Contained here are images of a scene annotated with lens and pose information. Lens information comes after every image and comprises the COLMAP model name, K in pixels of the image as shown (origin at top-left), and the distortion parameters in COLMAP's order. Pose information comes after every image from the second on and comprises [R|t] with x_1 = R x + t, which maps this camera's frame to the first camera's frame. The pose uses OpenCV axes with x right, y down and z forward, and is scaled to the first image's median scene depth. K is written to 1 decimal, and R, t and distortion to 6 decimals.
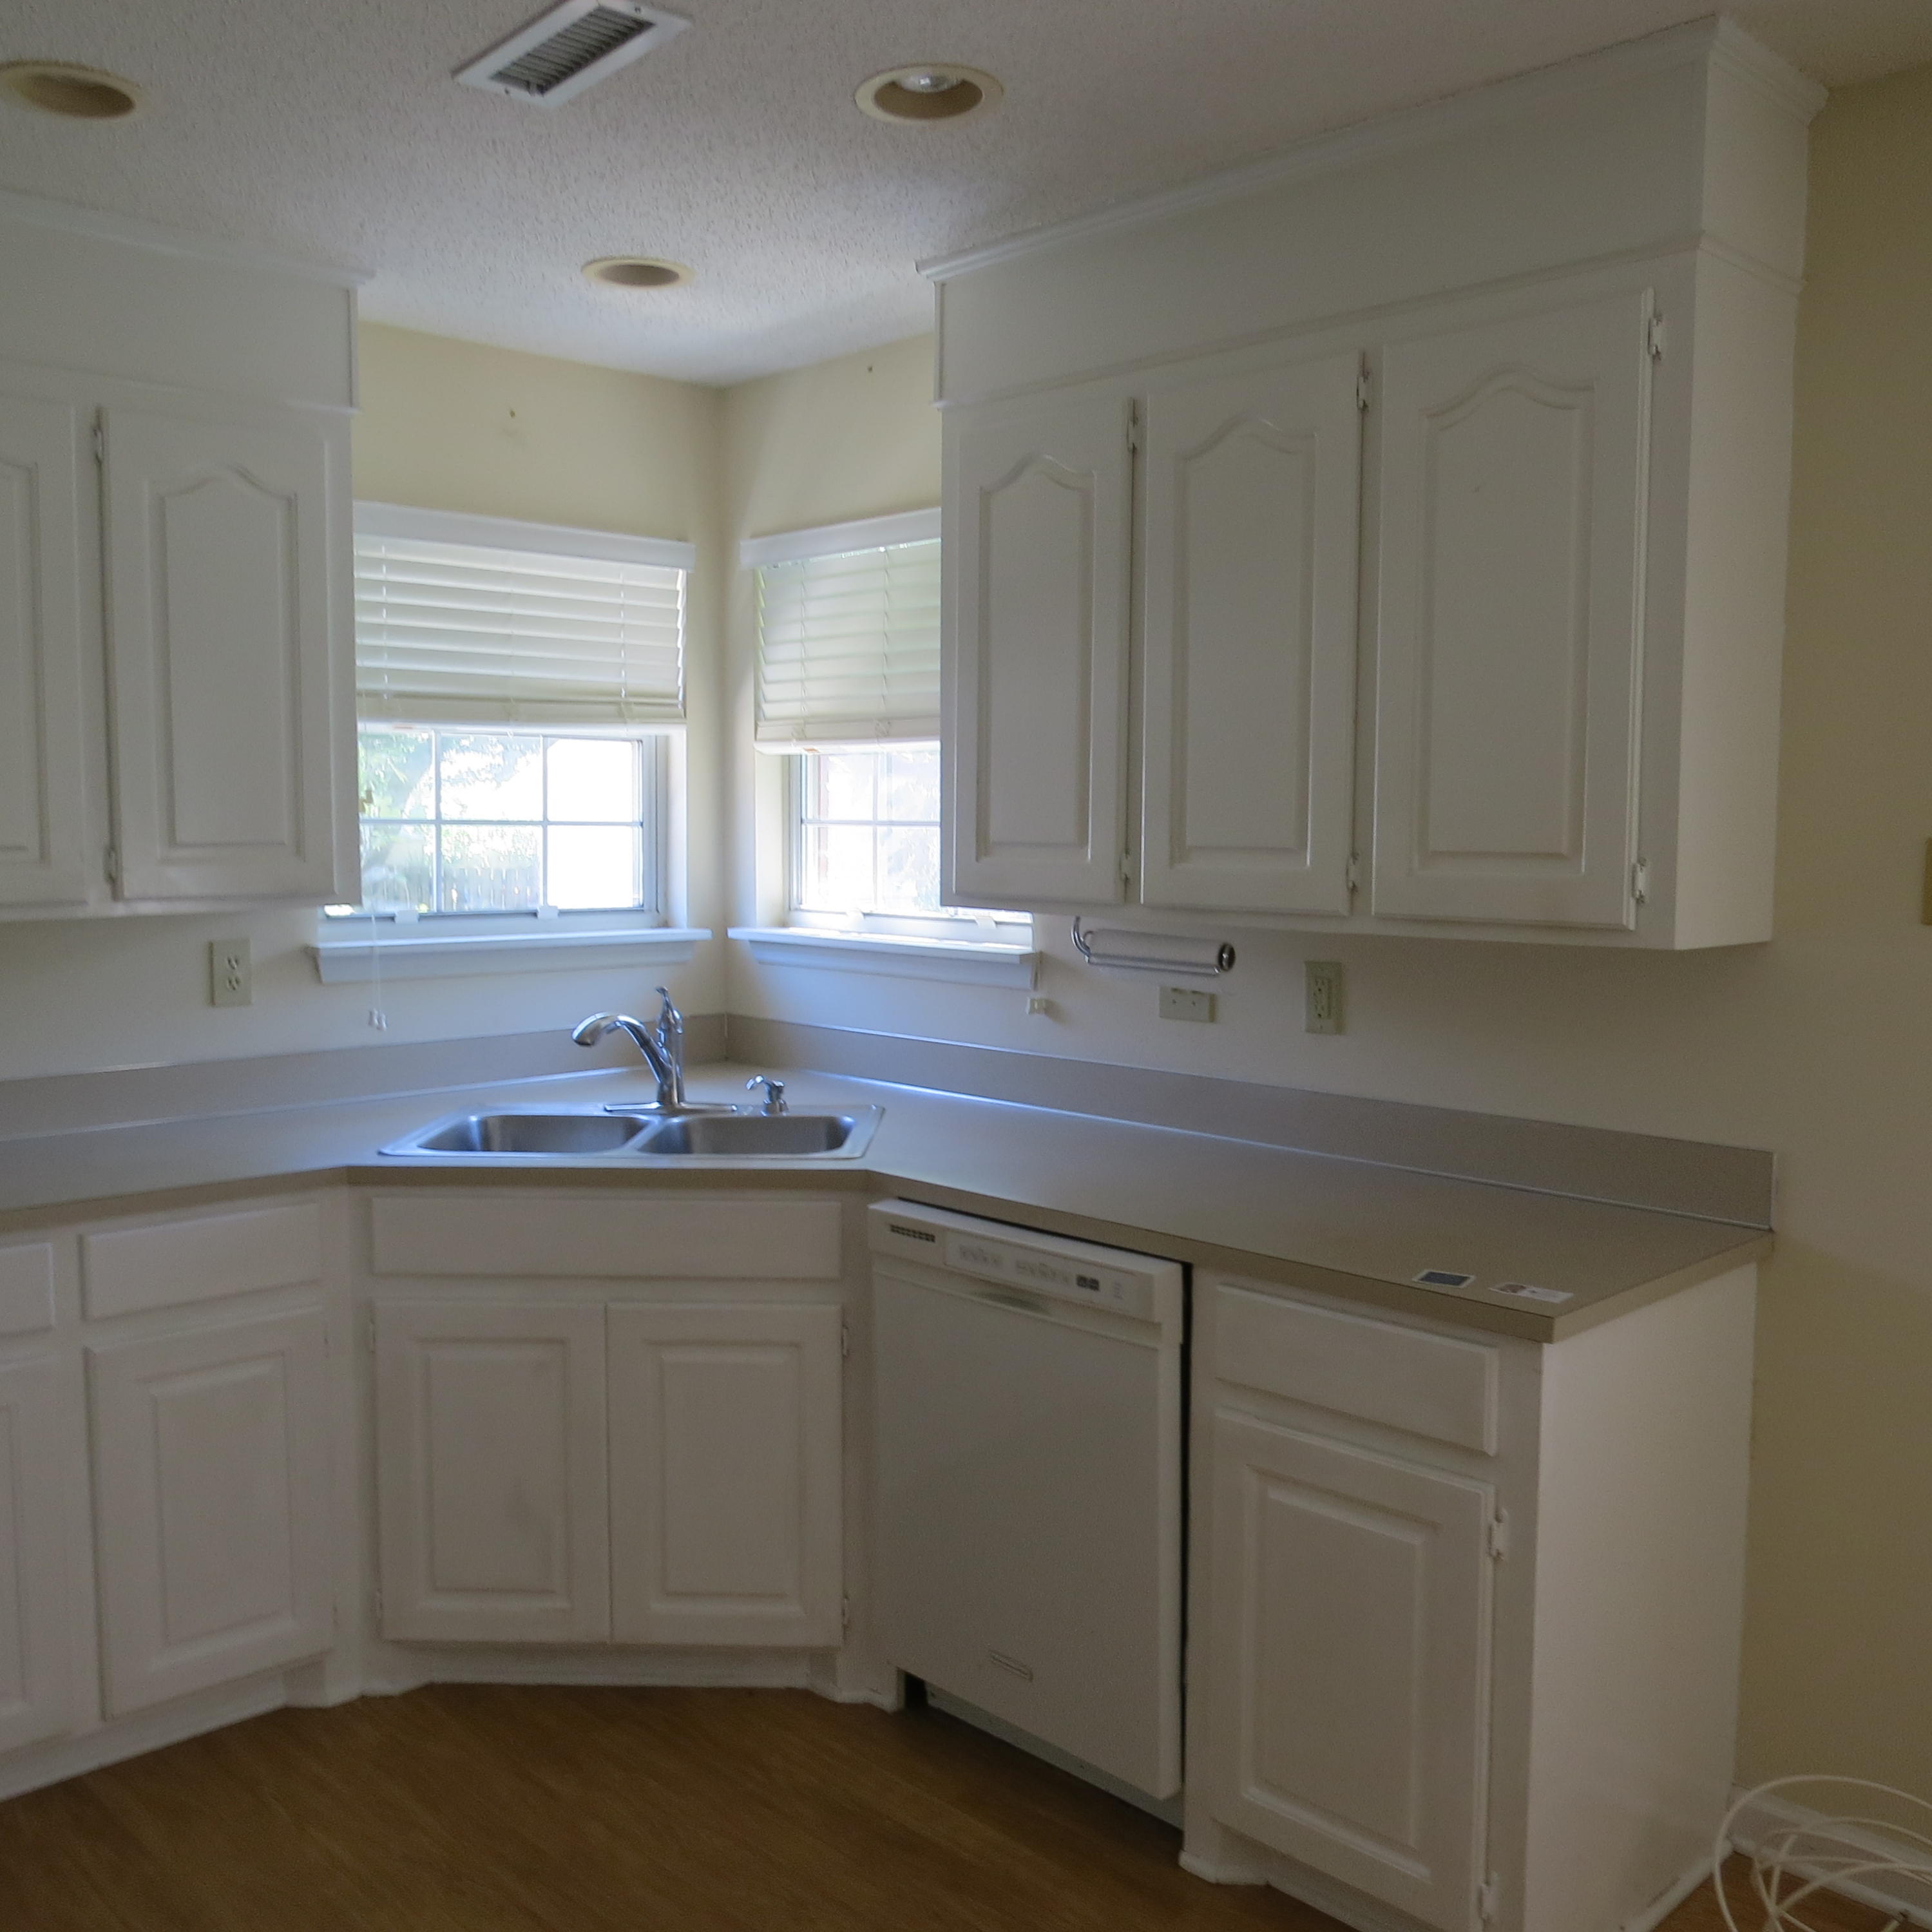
lens RADIAL K [[1832.5, 0, 966.2], [0, 1832.5, 955.6], [0, 0, 1]] dist [-0.034921, 0.025648]
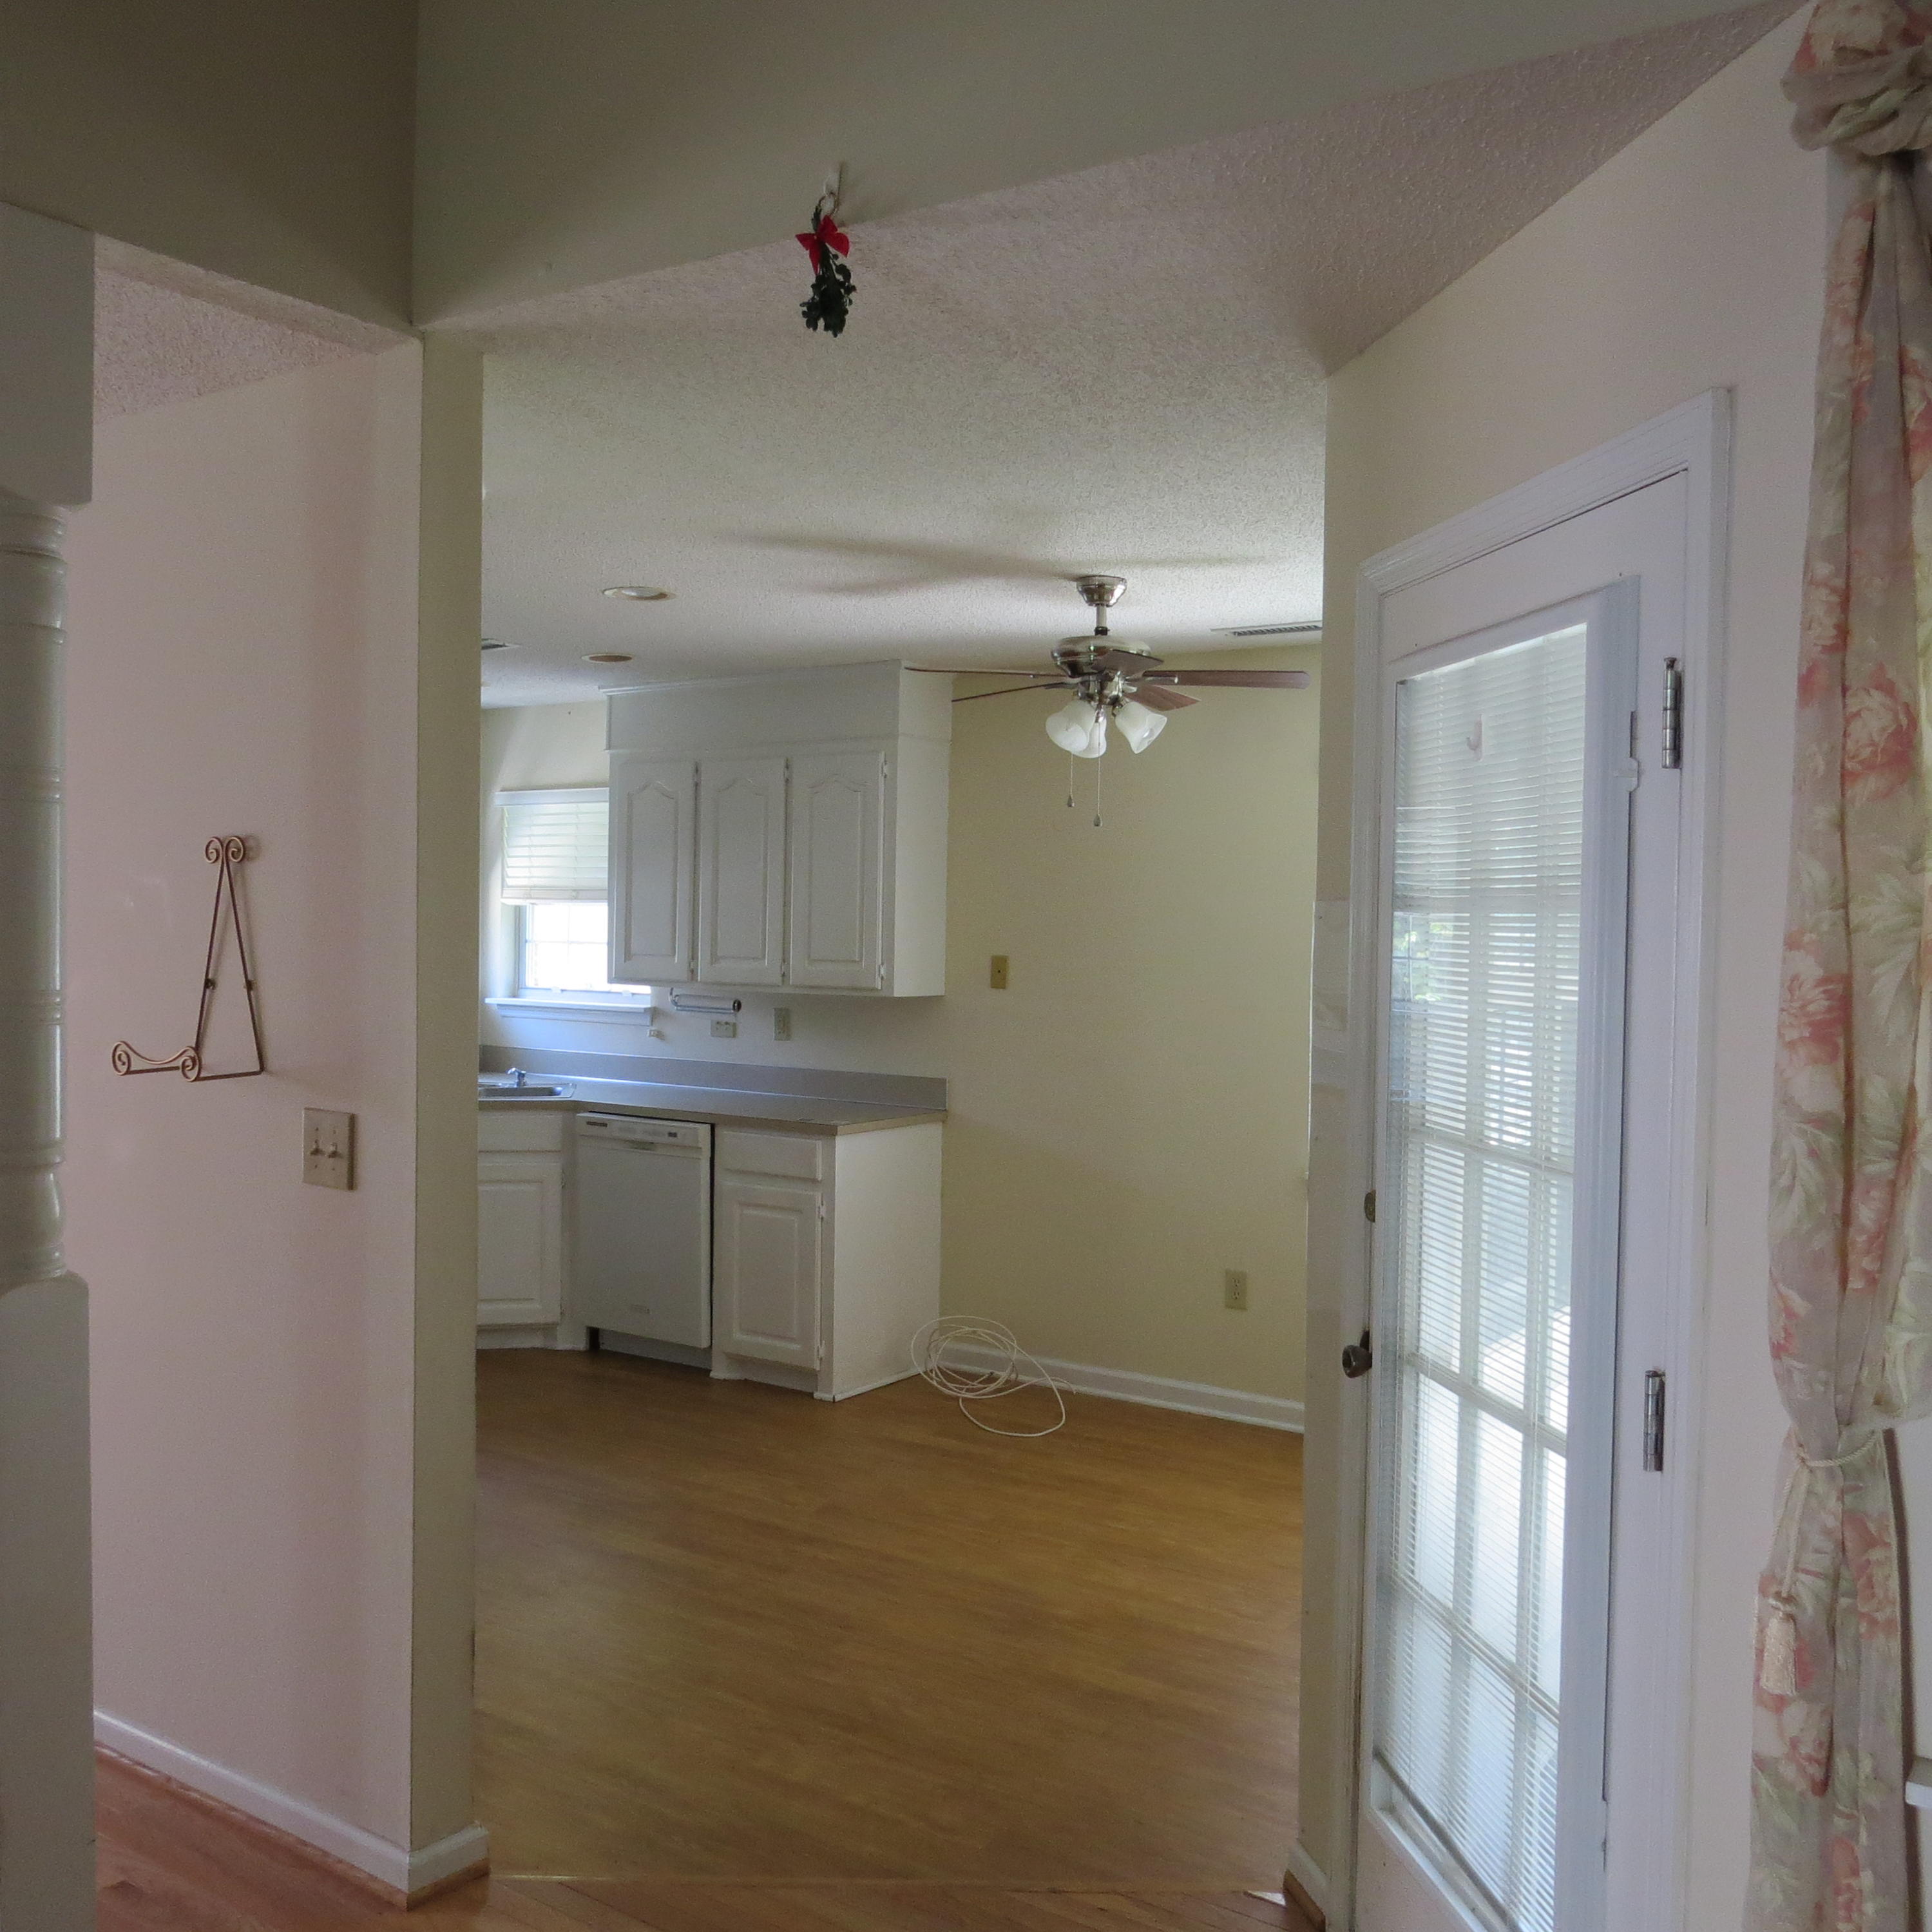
lens RADIAL K [[1832.5, 0, 966.2], [0, 1832.5, 955.6], [0, 0, 1]] dist [-0.034921, 0.025648]
pose [[0.979111, 0.008149, 0.203161, -0.041868], [0.003779, 0.998295, -0.058256, 0.073368], [-0.203289, 0.057807, 0.977411, -1.292687]]
